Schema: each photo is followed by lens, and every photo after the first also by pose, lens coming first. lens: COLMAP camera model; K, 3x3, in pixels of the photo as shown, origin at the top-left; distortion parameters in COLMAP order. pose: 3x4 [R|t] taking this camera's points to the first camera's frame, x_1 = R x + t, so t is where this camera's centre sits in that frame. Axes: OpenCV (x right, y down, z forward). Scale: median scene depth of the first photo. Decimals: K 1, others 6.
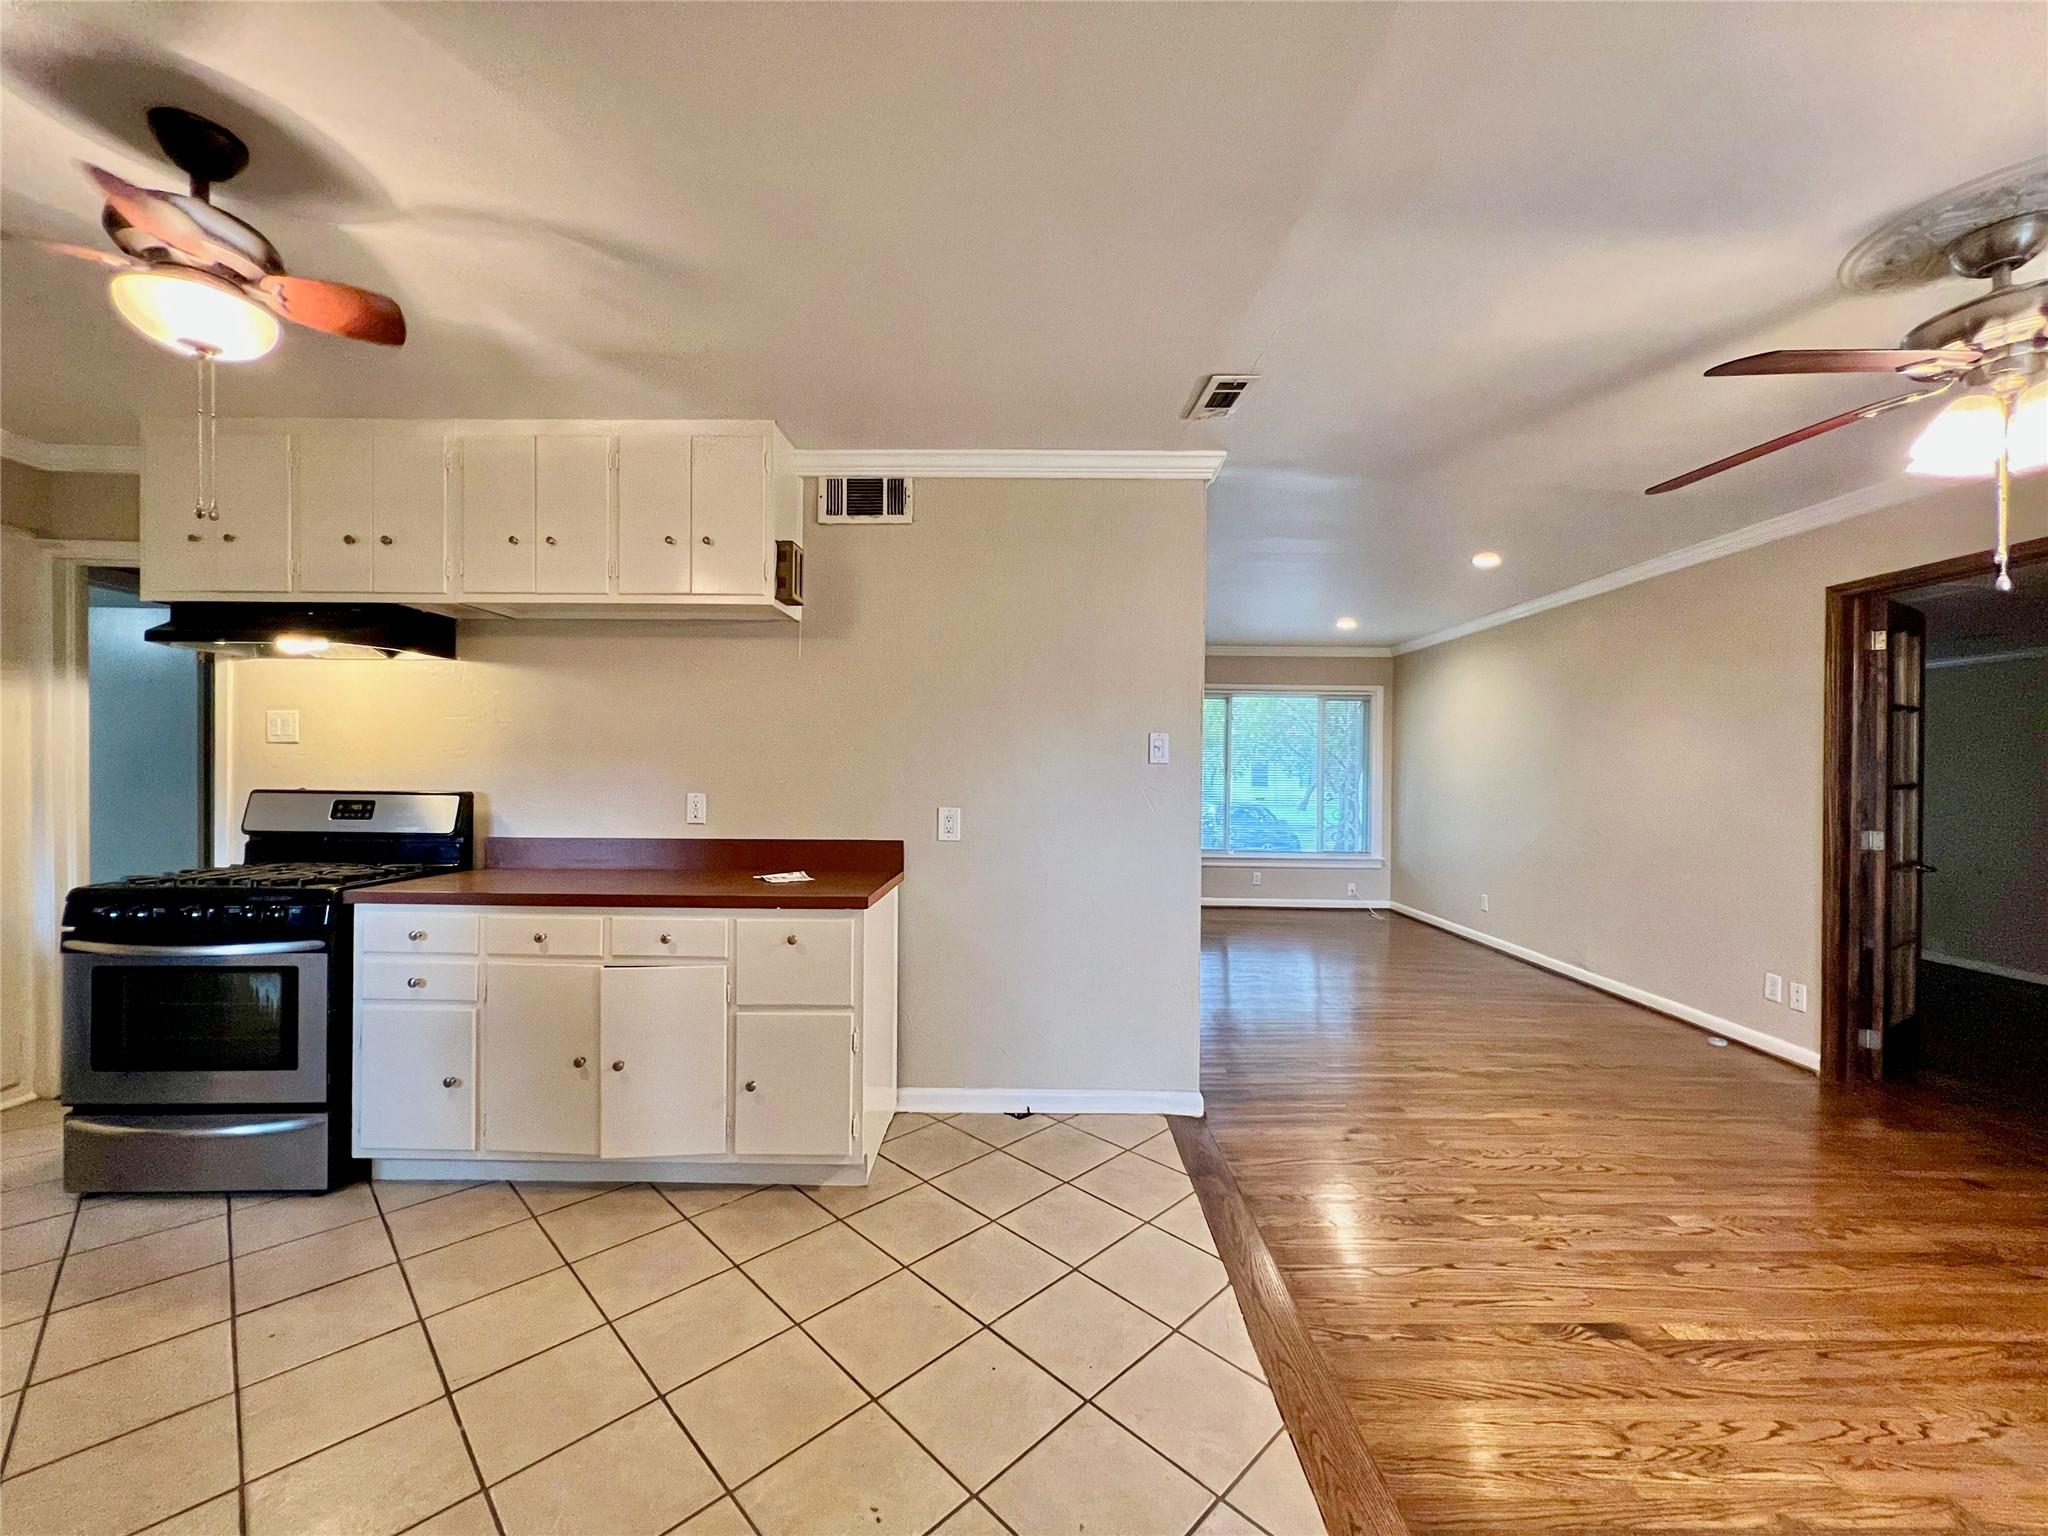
lens RADIAL K [[830.9, 0, 1017.3], [0, 830.9, 773.5], [0, 0, 1]] dist [0.001044, 0.000204]
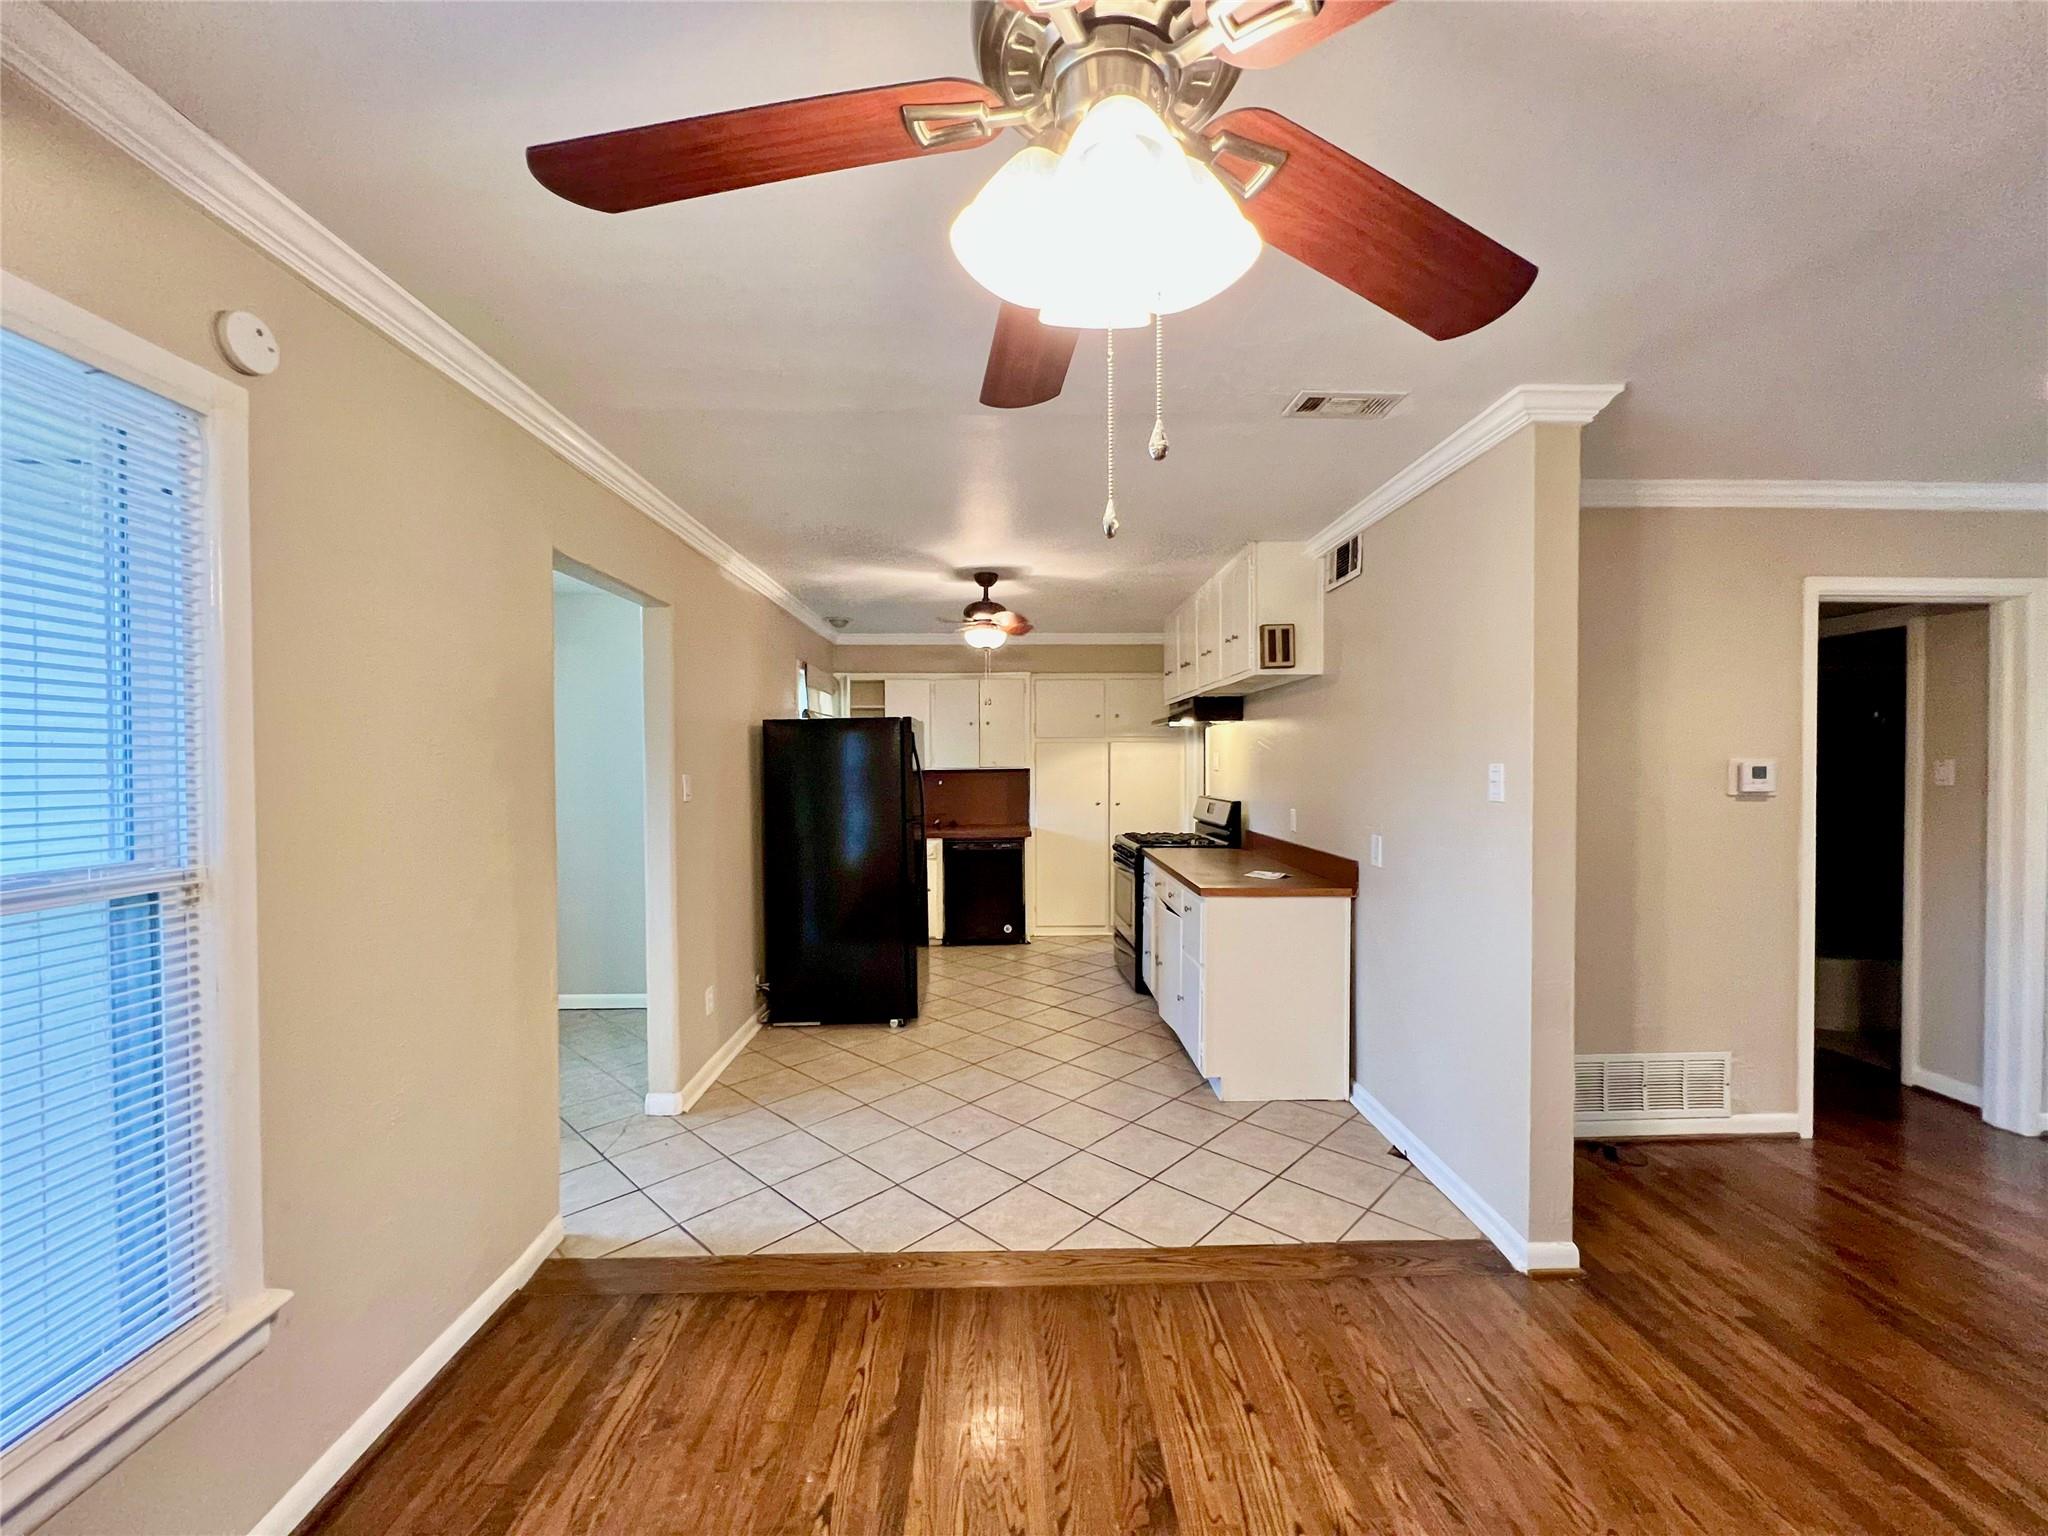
lens RADIAL K [[830.9, 0, 1017.3], [0, 830.9, 773.5], [0, 0, 1]] dist [0.001044, 0.000204]
pose [[0.010725, 0.008248, -0.999908, 1.003774], [-0.000564, 0.999966, 0.008242, -0.047505], [0.999942, 0.000476, 0.010729, 0.553437]]
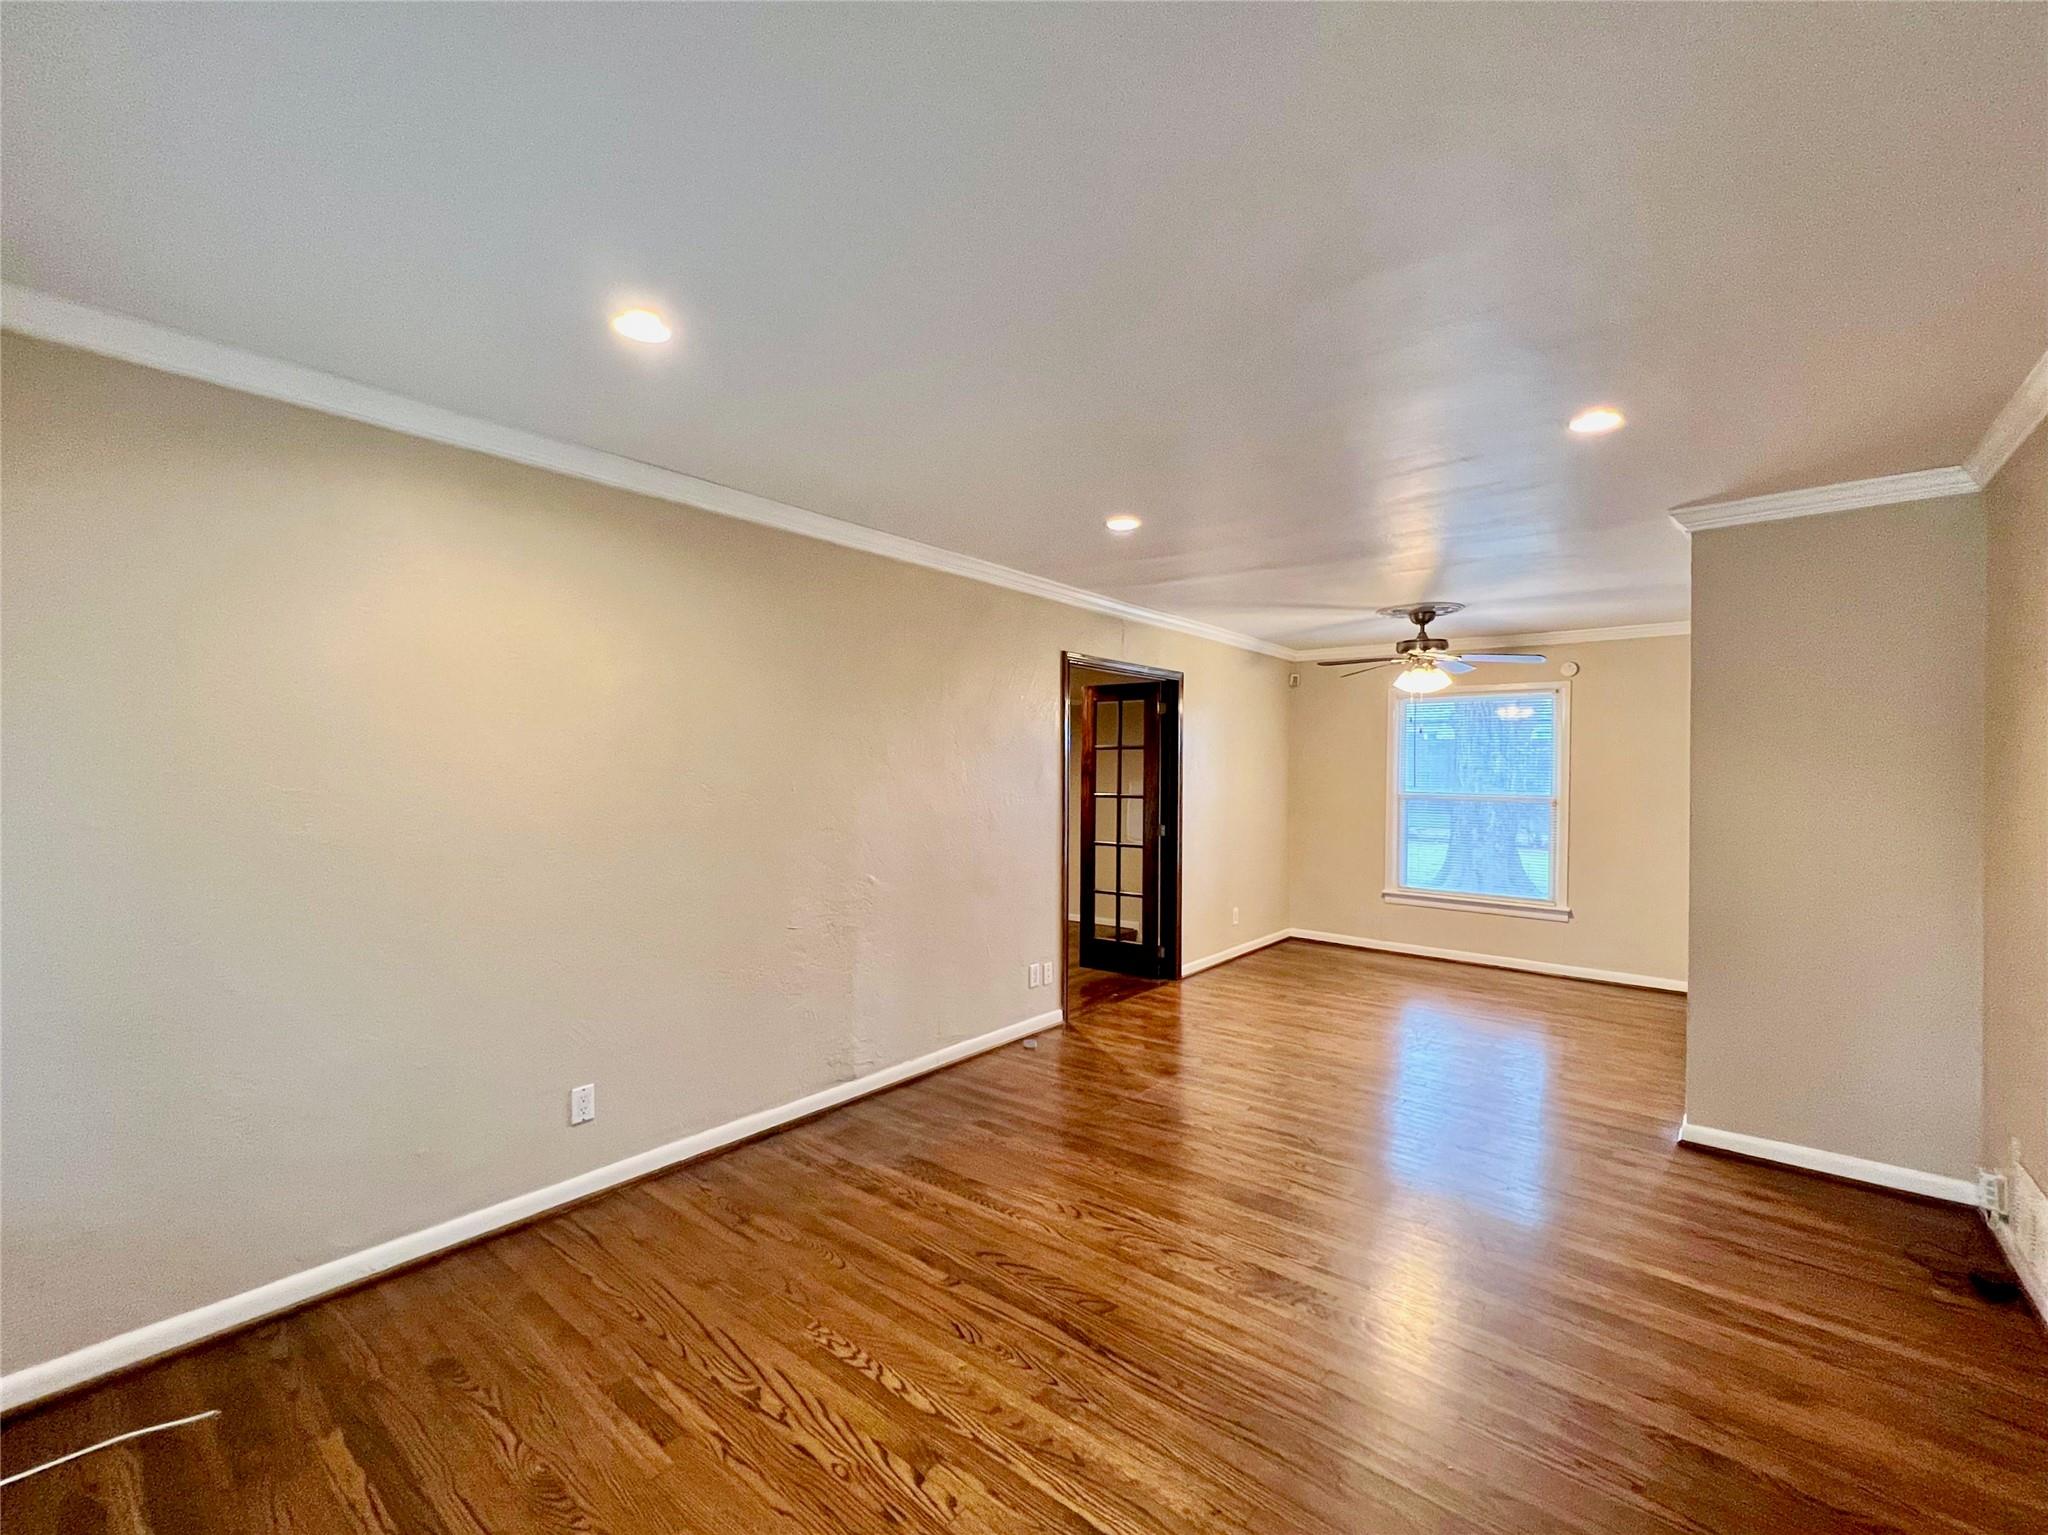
lens RADIAL K [[830.9, 0, 1017.3], [0, 830.9, 773.0], [0, 0, 1]] dist [0.001044, 0.000204]
pose [[-0.775204, -0.012657, 0.631584, 0.227256], [-0.013461, 0.999903, 0.003517, -0.049354], [-0.631568, -0.005776, -0.775299, 2.484701]]
